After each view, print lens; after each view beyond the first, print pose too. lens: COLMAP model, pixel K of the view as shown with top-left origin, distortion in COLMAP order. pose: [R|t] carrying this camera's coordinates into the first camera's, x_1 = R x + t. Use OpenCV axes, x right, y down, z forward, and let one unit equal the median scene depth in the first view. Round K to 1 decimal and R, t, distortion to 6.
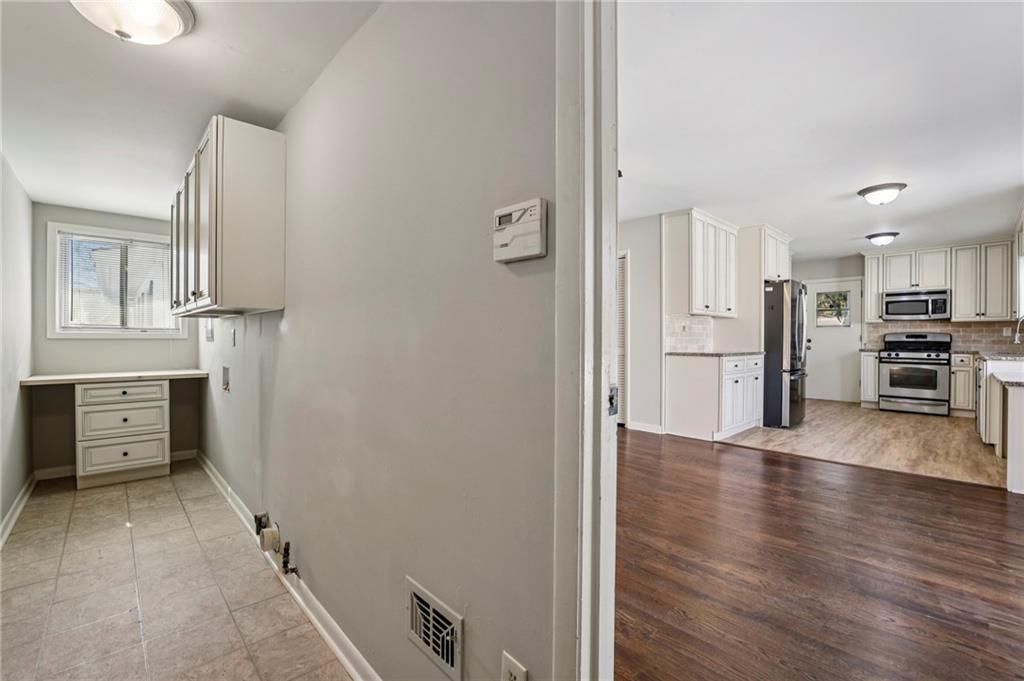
lens RADIAL K [[442.9, 0, 503.9], [0, 442.9, 340.9], [0, 0, 1]] dist [-0.043531, 0.011764]
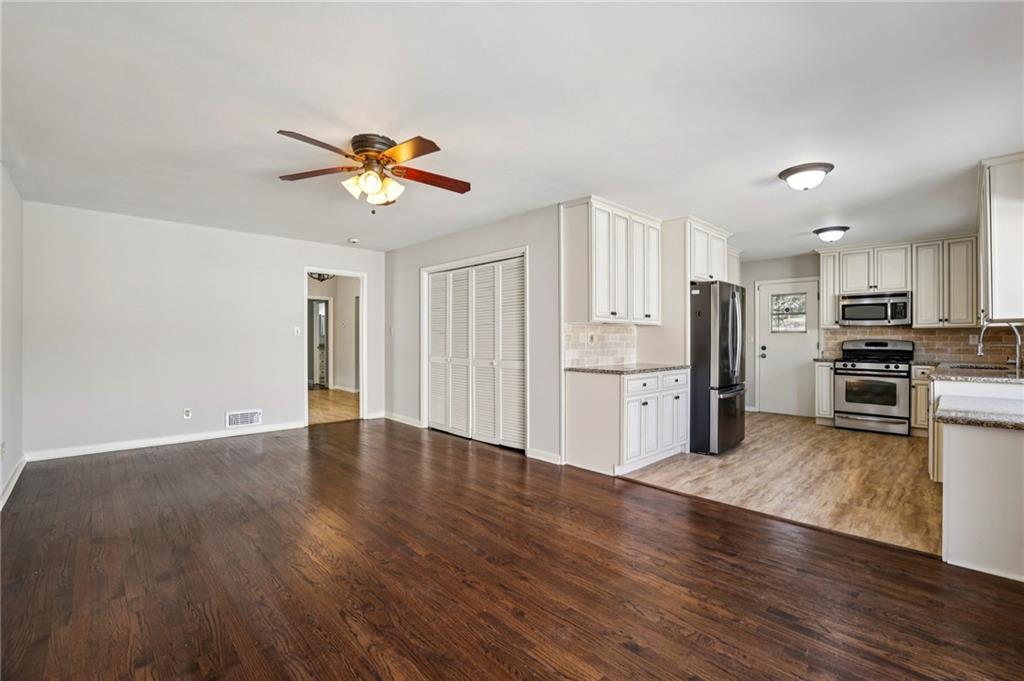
lens RADIAL K [[442.9, 0, 510.4], [0, 442.9, 338.2], [0, 0, 1]] dist [-0.043531, 0.011764]
pose [[0.999875, -0.001807, 0.015712, 0.209738], [0.001886, 0.999986, -0.004975, -0.022433], [-0.015702, 0.005004, 0.999864, 0.130182]]
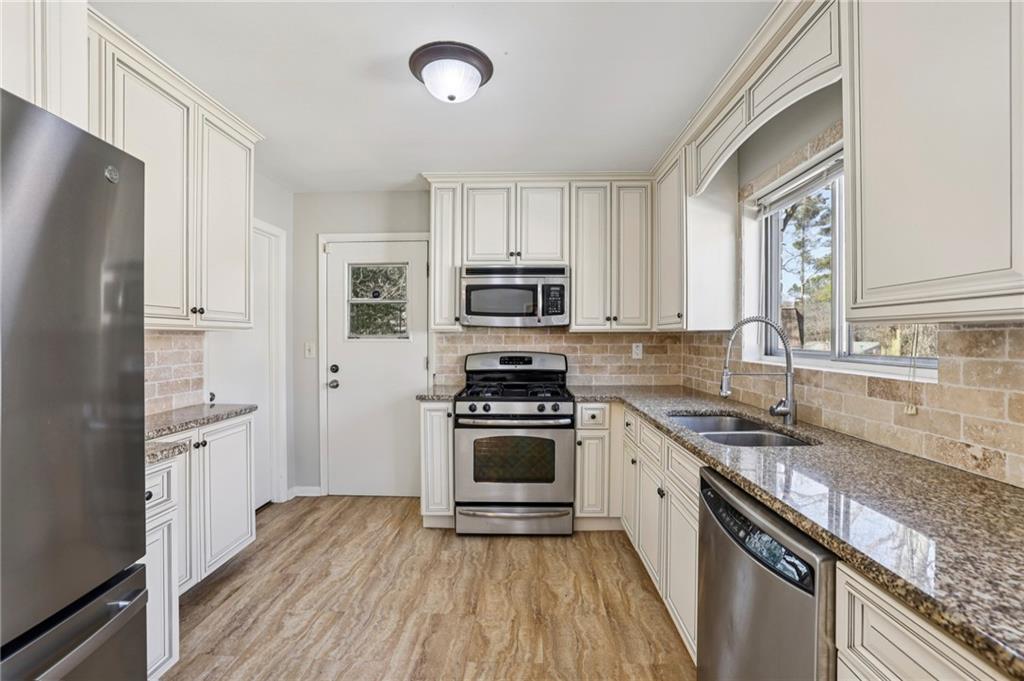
lens RADIAL K [[442.9, 0, 508.6], [0, 442.9, 329.8], [0, 0, 1]] dist [-0.043531, 0.011764]
pose [[0.704901, 0.004586, 0.709290, 0.663406], [0.008086, 0.999862, -0.014501, -0.042937], [-0.709259, 0.015957, 0.704767, 0.724382]]
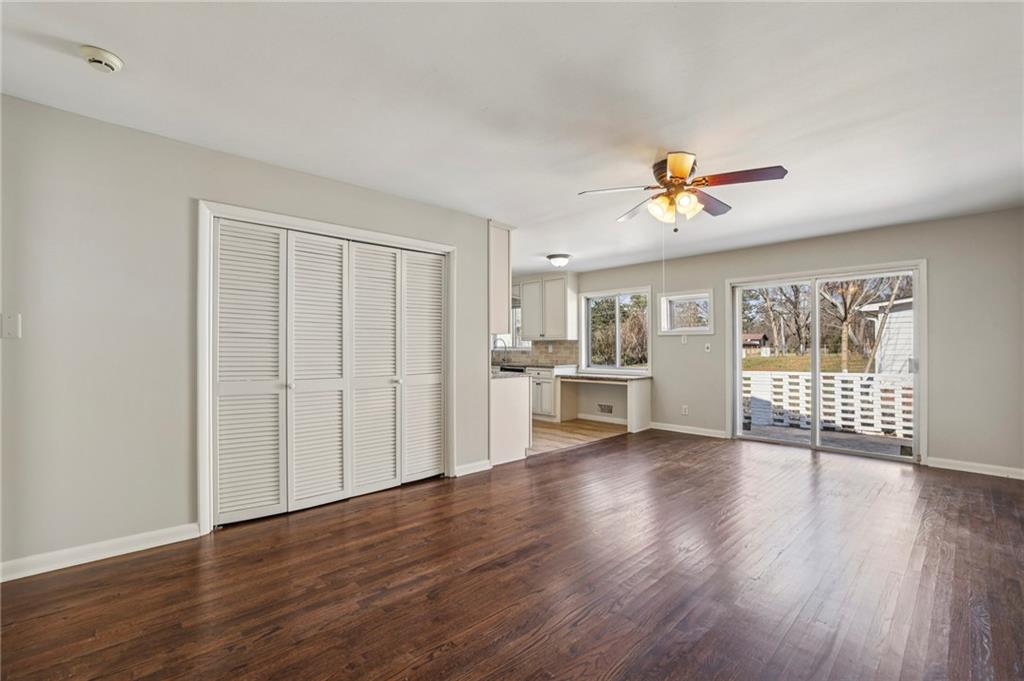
lens RADIAL K [[442.9, 0, 513.8], [0, 442.9, 341.2], [0, 0, 1]] dist [-0.043531, 0.011764]
pose [[-0.010911, 0.013655, 0.999847, -0.438703], [0.001883, 0.999905, -0.013635, -0.026960], [-0.999939, 0.001734, -0.010935, 0.795013]]
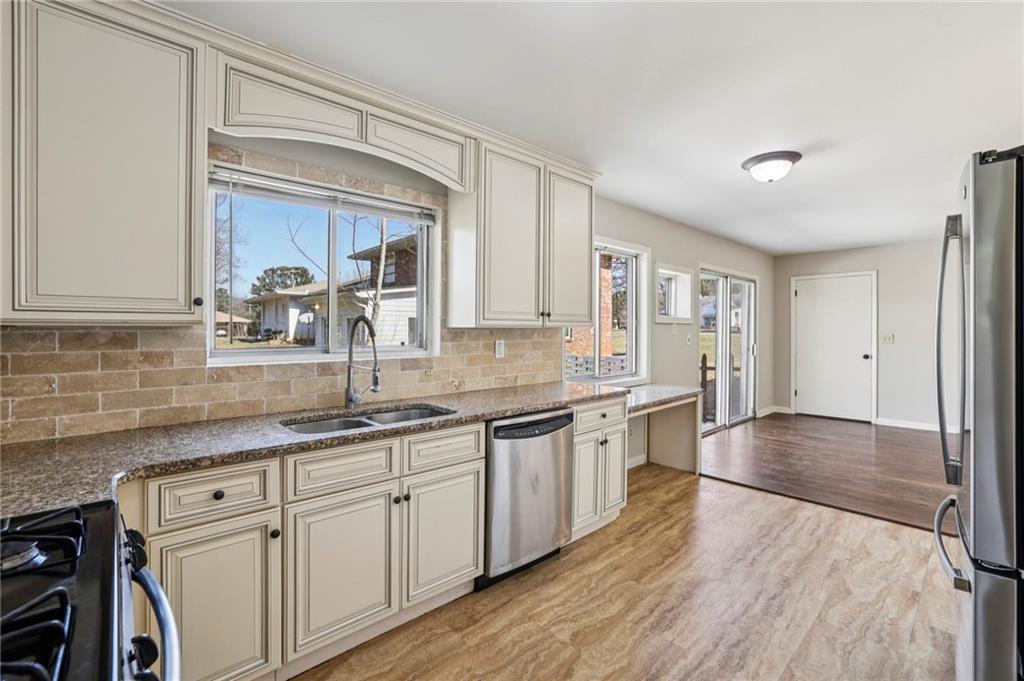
lens RADIAL K [[440.7, 0, 515.2], [0, 440.7, 335.5], [0, 0, 1]] dist [-0.003937, 0.000931]
pose [[-0.999961, -0.008815, -0.000284, 0.906804], [-0.008818, 0.999891, 0.011816, -0.044741], [0.000180, 0.011818, -0.999930, 1.207170]]
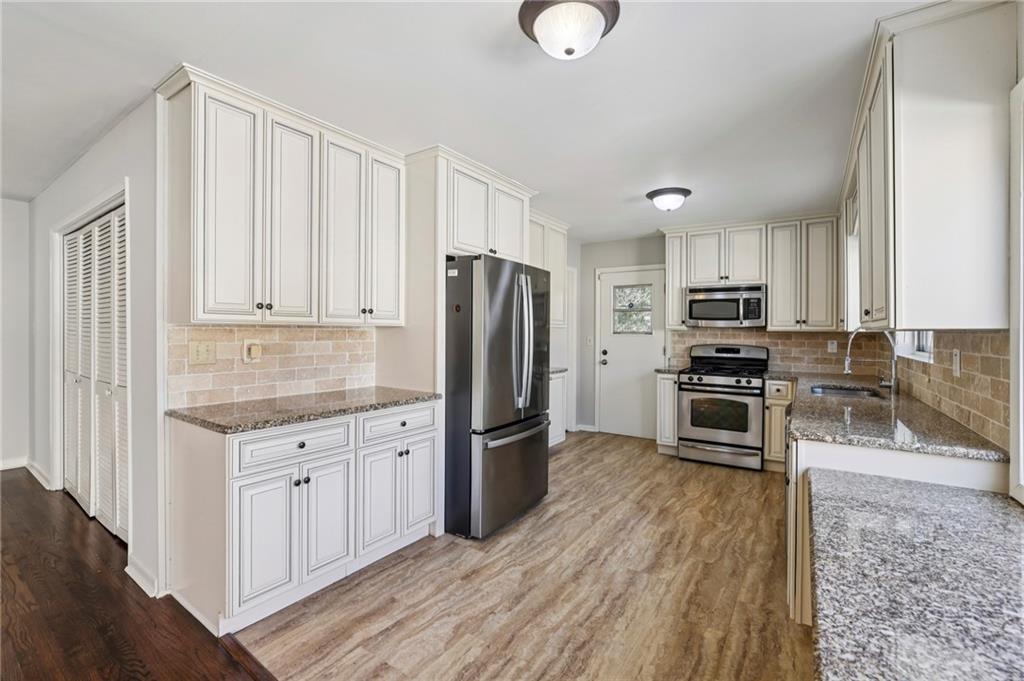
lens RADIAL K [[442.9, 0, 510.2], [0, 442.9, 329.6], [0, 0, 1]] dist [-0.043531, 0.011764]
pose [[0.974009, 0.005681, 0.226438, 0.503478], [-0.004331, 0.999970, -0.006457, -0.043298], [-0.226468, 0.005308, 0.974004, 0.425362]]
